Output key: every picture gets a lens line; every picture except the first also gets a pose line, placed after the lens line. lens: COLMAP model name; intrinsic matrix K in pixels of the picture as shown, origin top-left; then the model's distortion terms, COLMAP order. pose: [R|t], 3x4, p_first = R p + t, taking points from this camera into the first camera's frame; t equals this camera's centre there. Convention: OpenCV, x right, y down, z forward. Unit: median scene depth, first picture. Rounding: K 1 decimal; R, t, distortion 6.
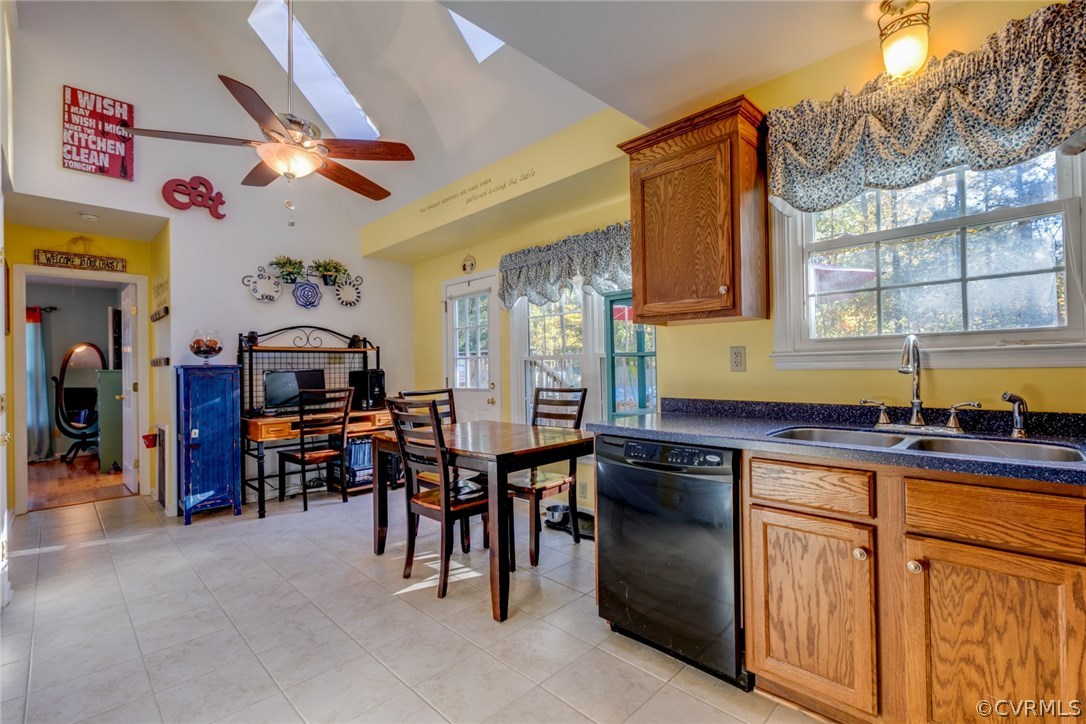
lens RADIAL K [[492.0, 0, 539.2], [0, 492.0, 363.4], [0, 0, 1]] dist [-0.002734, -0.000003]
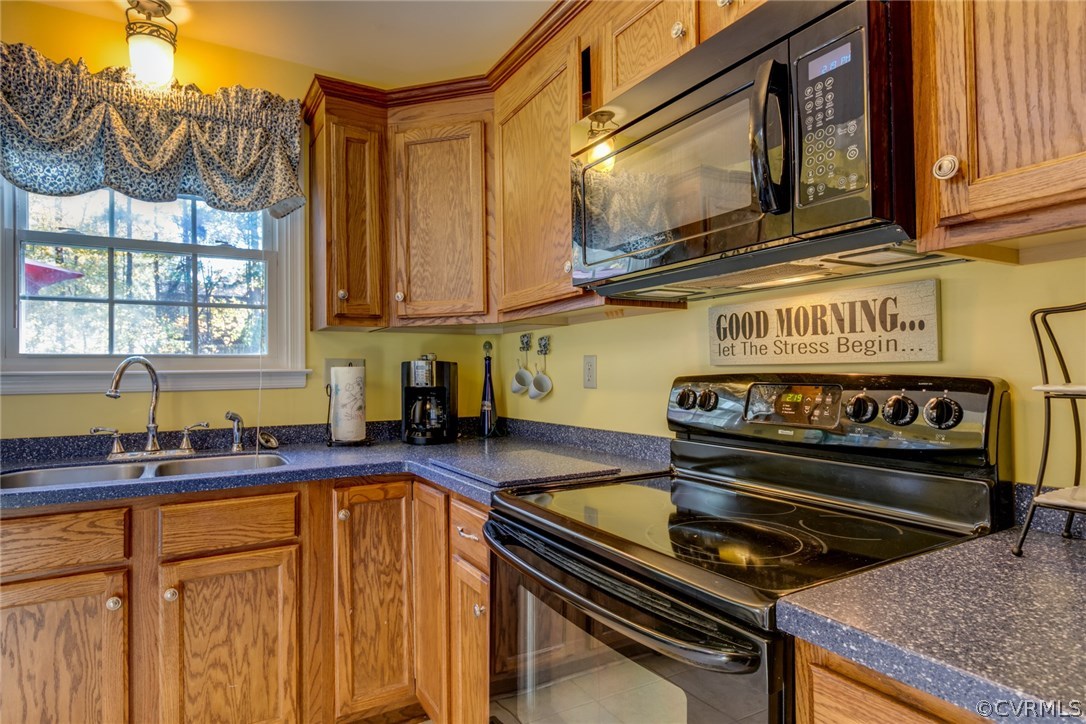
lens RADIAL K [[593.1, 0, 519.9], [0, 593.1, 363.2], [0, 0, 1]] dist [-0.002823, -0.000231]
pose [[0.263378, 0.027273, 0.964307, -0.178622], [-0.003508, 0.999621, -0.027313, -0.017201], [-0.964686, 0.003811, 0.263374, 0.008081]]
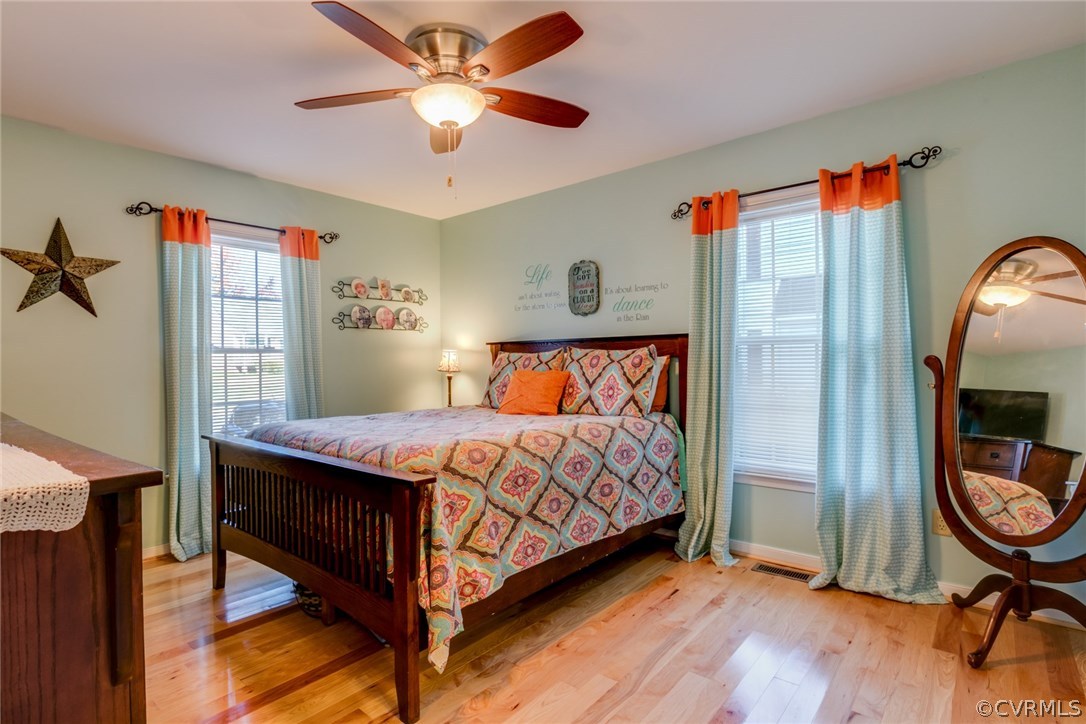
lens RADIAL K [[527.2, 0, 542.1], [0, 527.2, 364.4], [0, 0, 1]] dist [0.003042, 0.000383]
pose [[0.130313, 0.012224, -0.991398, -1.169672], [0.012430, 0.999825, 0.013962, 0.044177], [0.991395, -0.014143, 0.130138, 1.208910]]
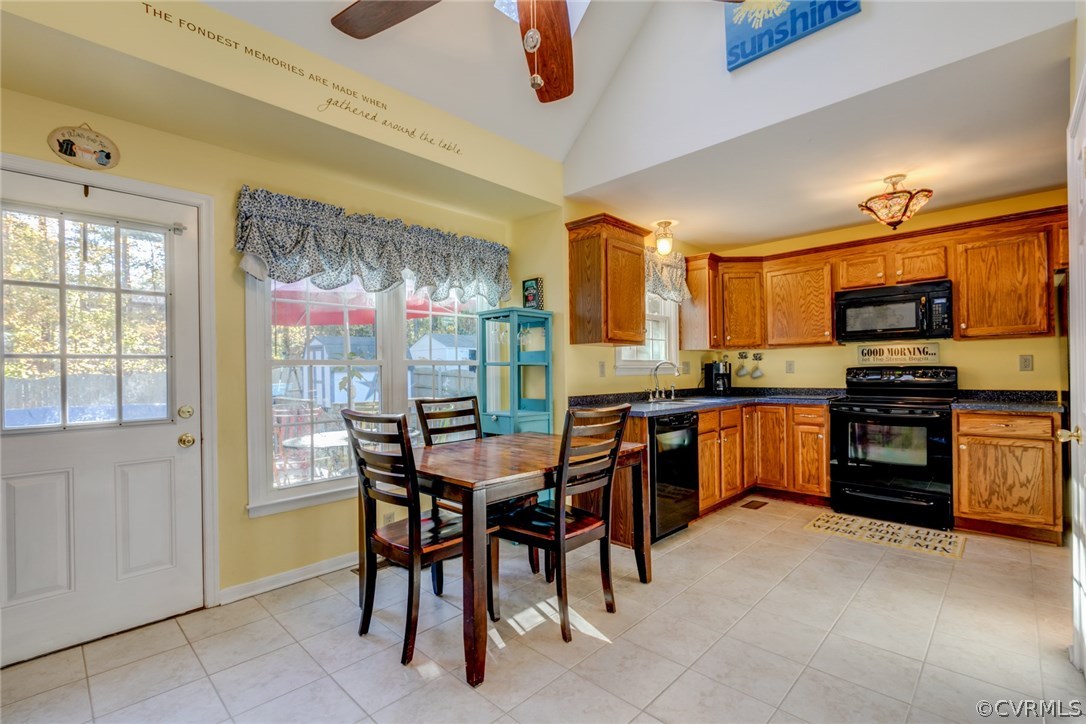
lens RADIAL K [[492.0, 0, 539.2], [0, 492.0, 369.8], [0, 0, 1]] dist [-0.002734, -0.000003]
pose [[-0.026229, 0.021184, 0.999431, -1.851796], [0.004547, 0.999768, -0.021072, 0.040409], [-0.999646, 0.003992, -0.026320, 1.864468]]
